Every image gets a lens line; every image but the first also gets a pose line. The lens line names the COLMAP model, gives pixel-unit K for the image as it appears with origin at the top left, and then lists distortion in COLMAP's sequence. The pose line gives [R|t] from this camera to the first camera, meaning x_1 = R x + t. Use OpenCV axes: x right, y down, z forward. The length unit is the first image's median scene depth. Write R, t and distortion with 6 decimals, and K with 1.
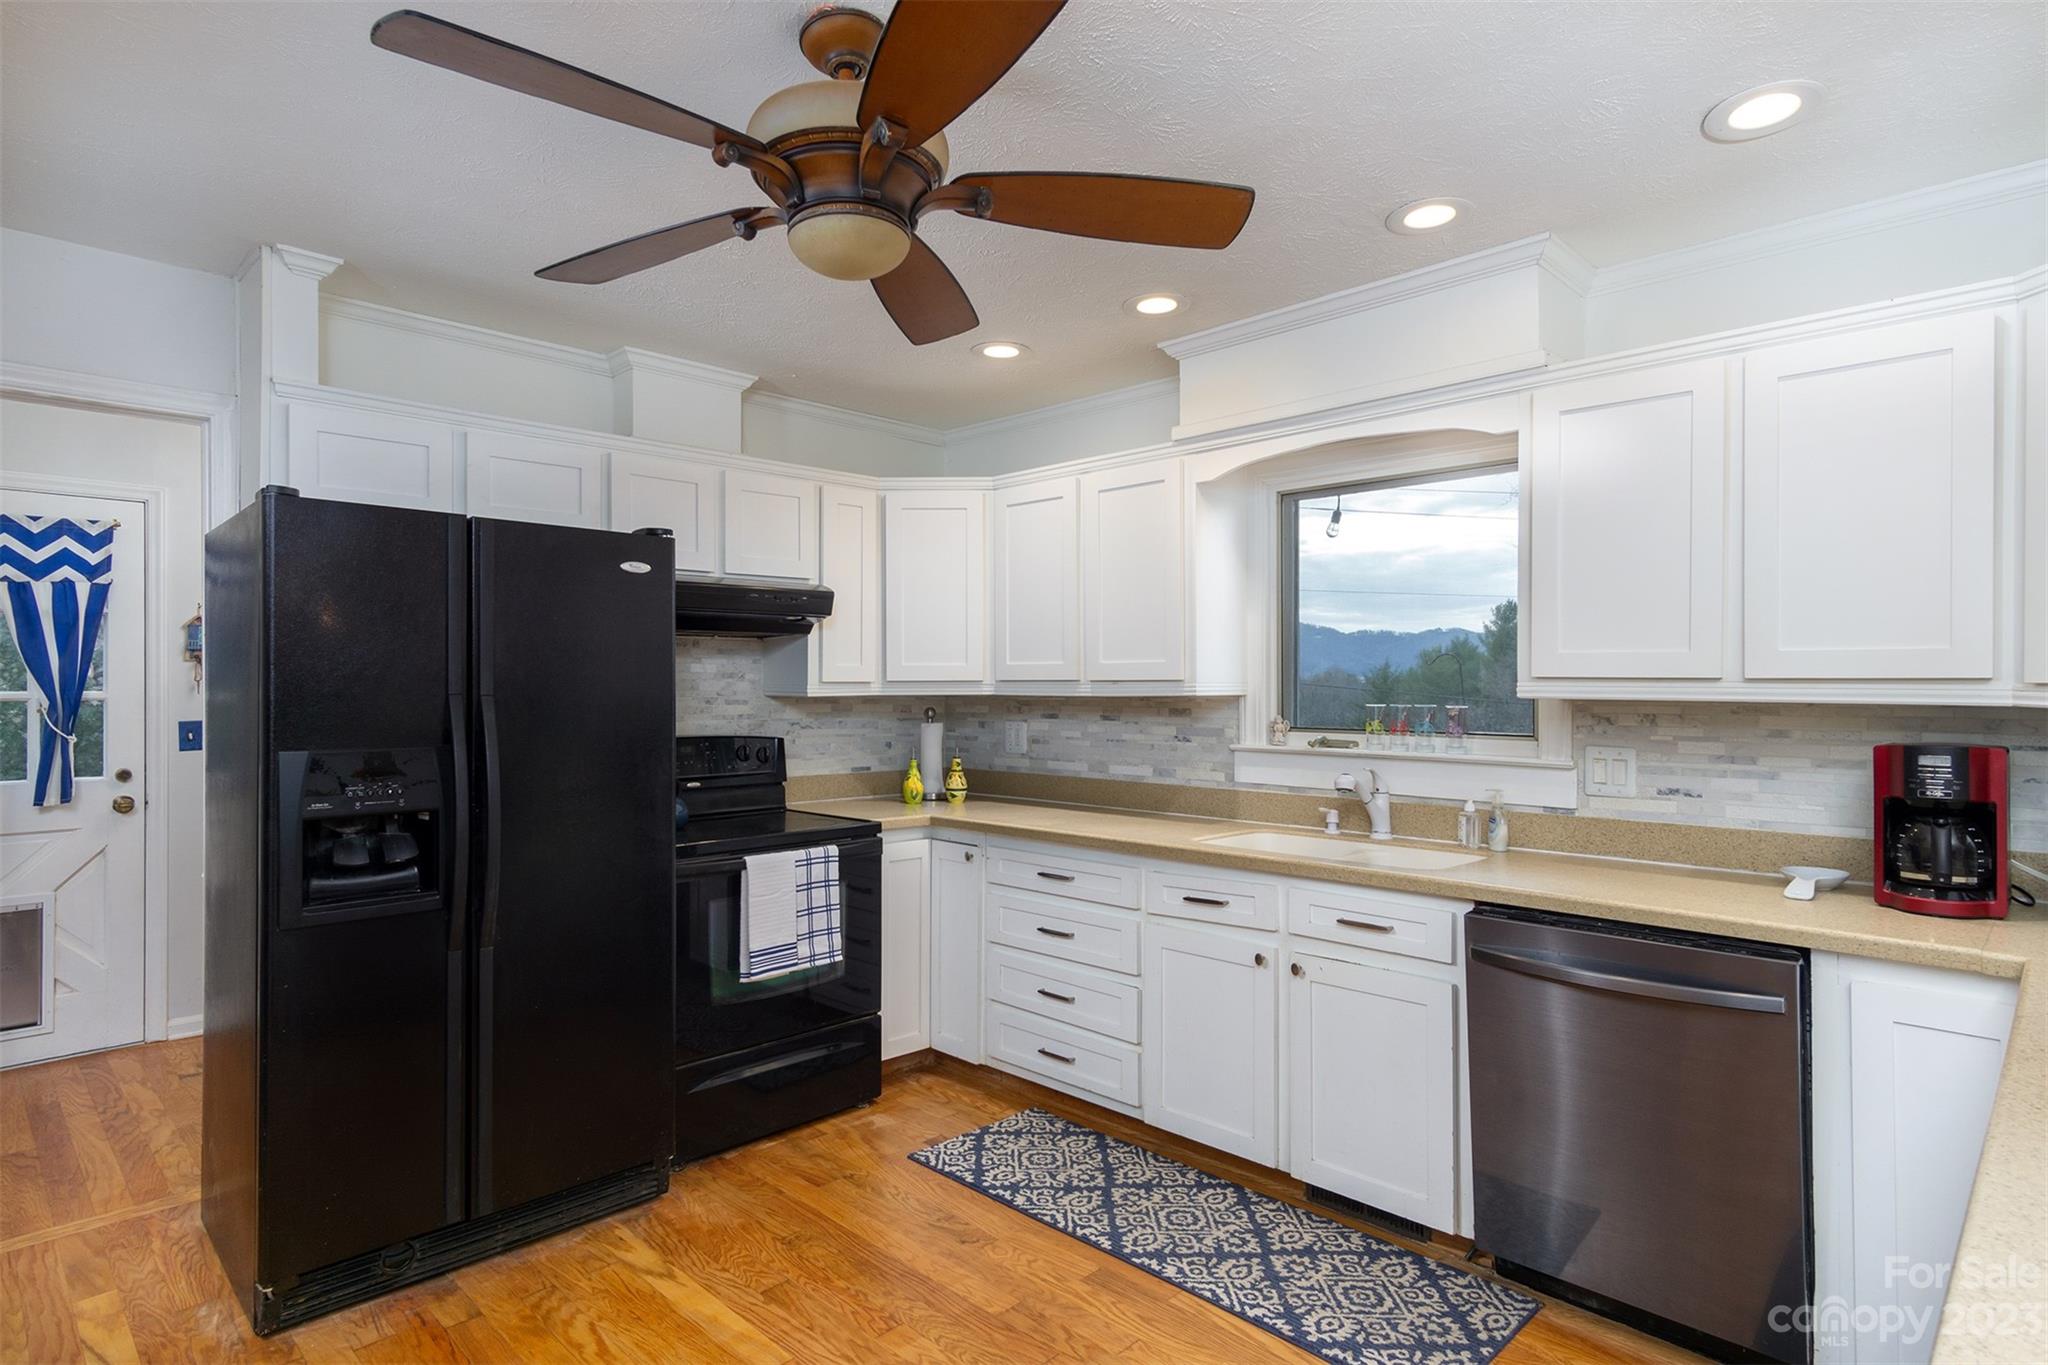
lens RADIAL K [[1092.1, 0, 1024.0], [0, 1092.1, 682.5], [0, 0, 1]] dist [0.002895, -0.000648]
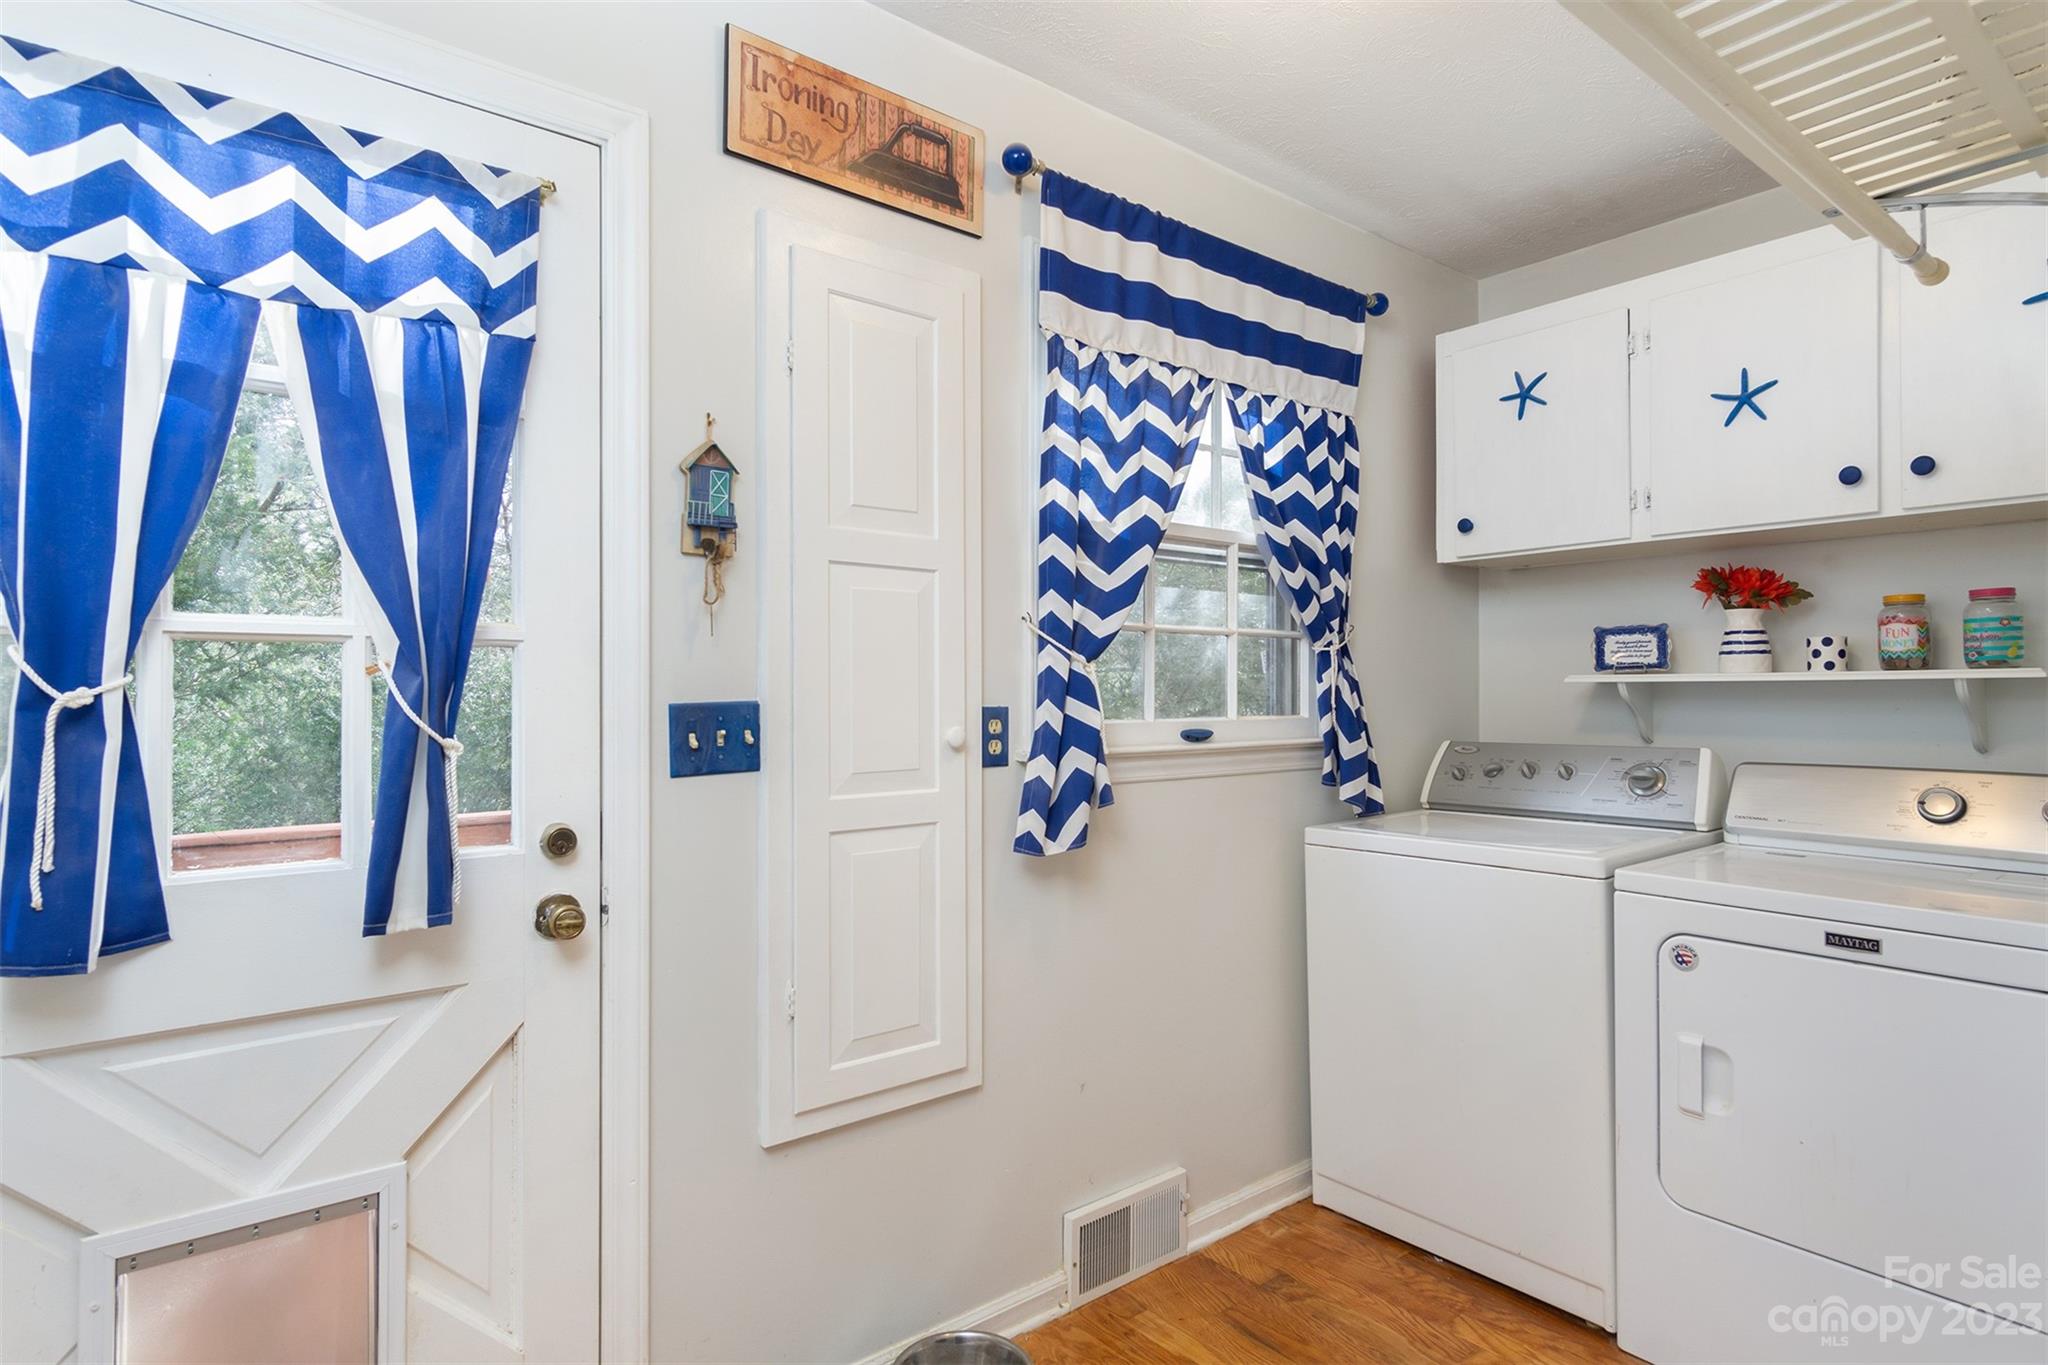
lens RADIAL K [[1092.1, 0, 1024.0], [0, 1092.1, 682.5], [0, 0, 1]] dist [0.002895, -0.000648]
pose [[0.993689, -0.002068, -0.112152, -0.643109], [0.001145, 0.999965, -0.008288, 0.033417], [0.112165, 0.008107, 0.993657, 0.662520]]
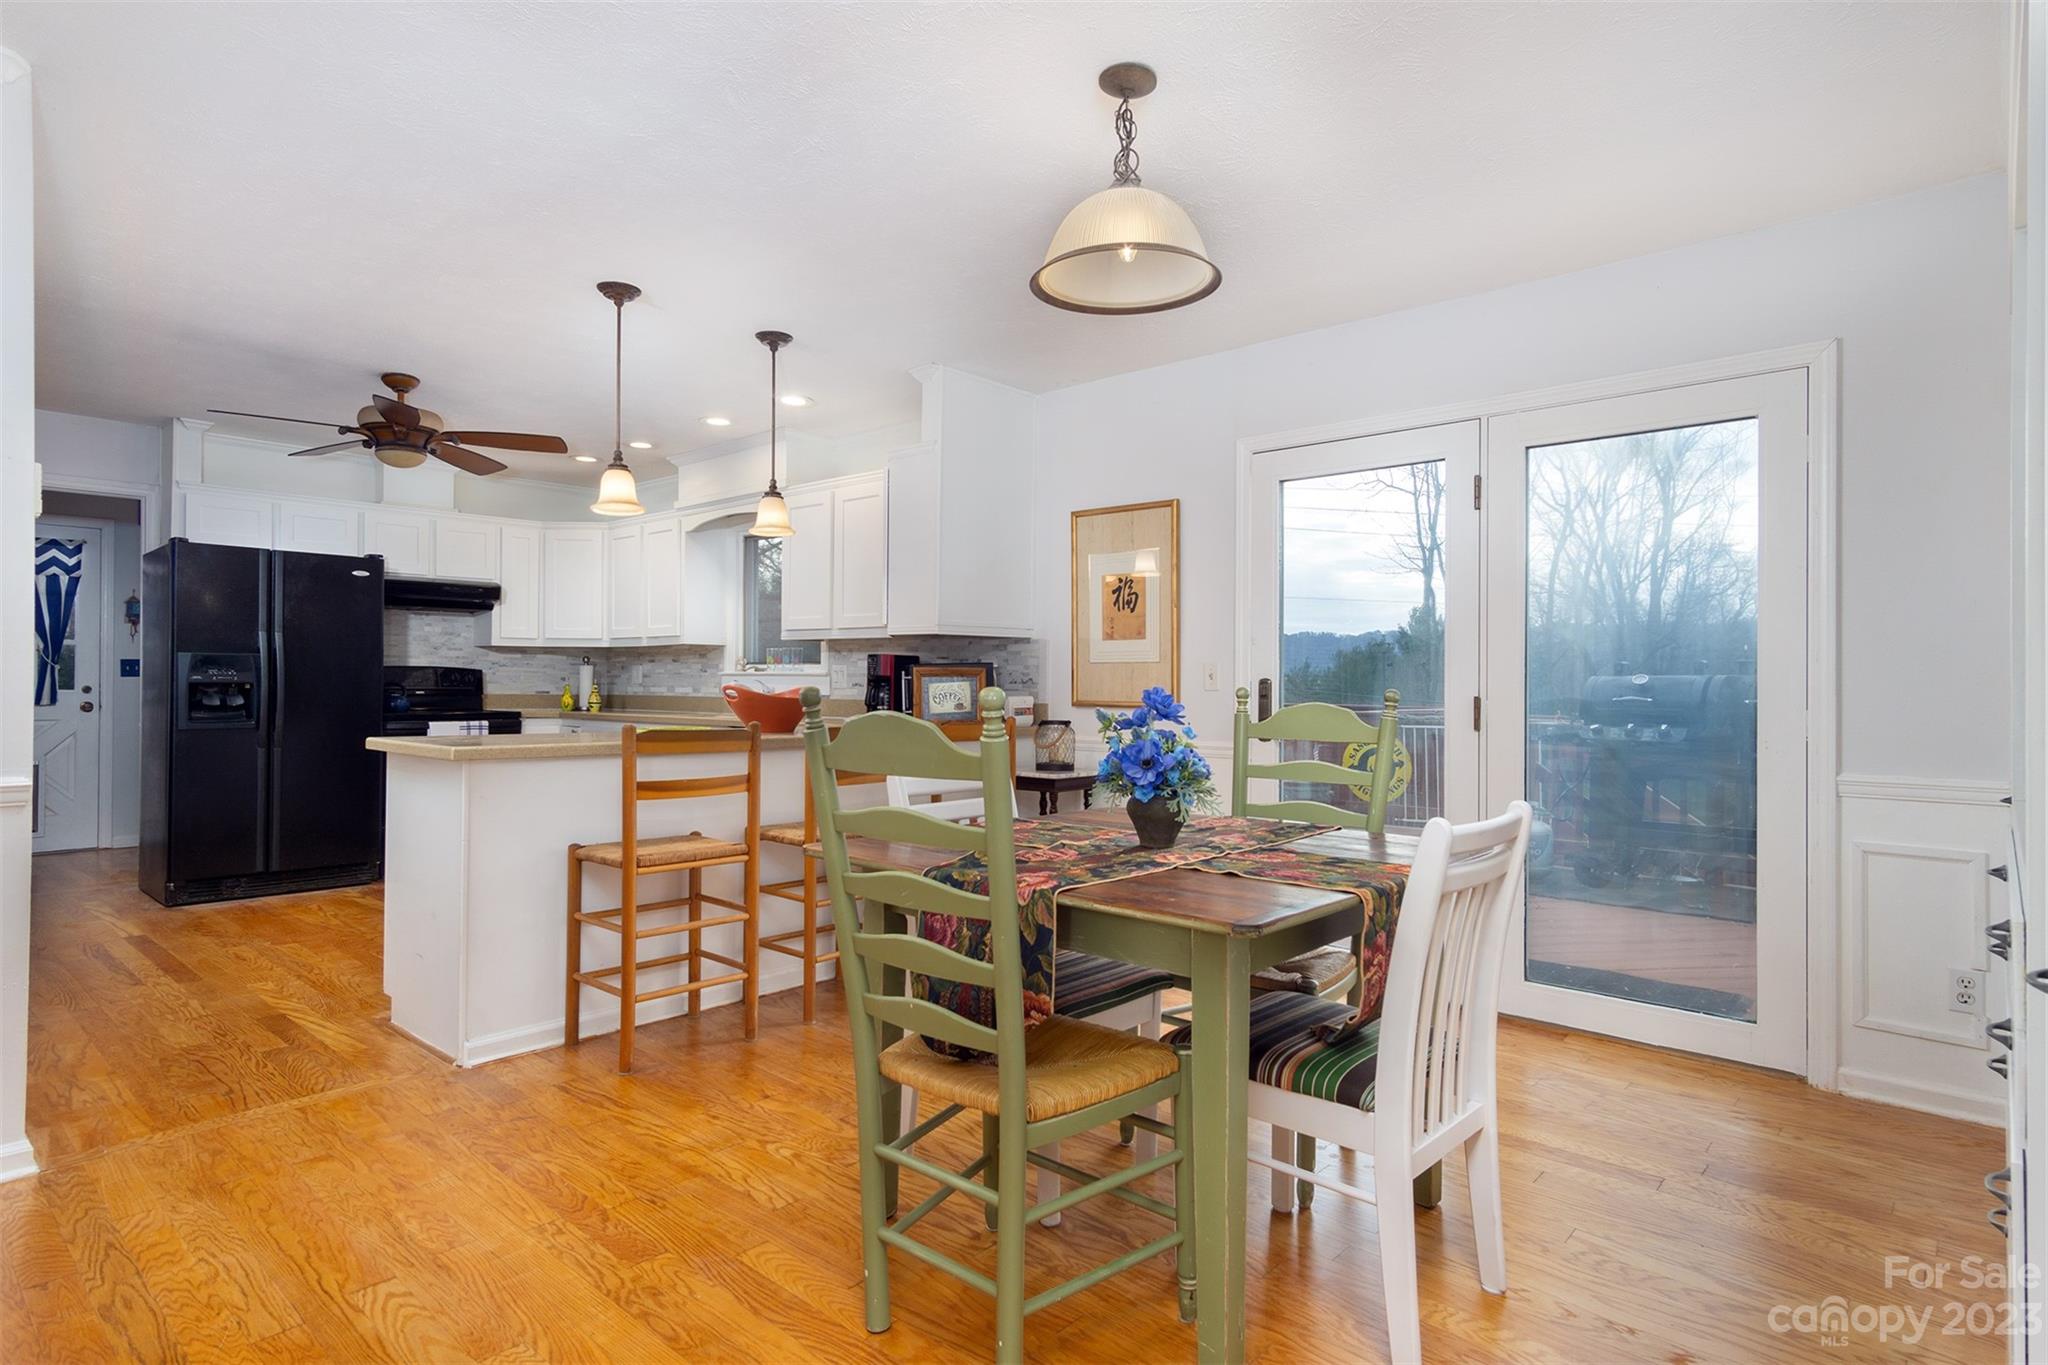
lens RADIAL K [[1085.7, 0, 1019.9], [0, 1085.7, 676.8], [0, 0, 1]] dist [0.003318, 0.000570]
pose [[0.998666, 0.007810, 0.051048, 0.562926], [-0.007649, 0.999965, -0.003348, 0.062339], [-0.051072, 0.002953, 0.998691, -0.798443]]
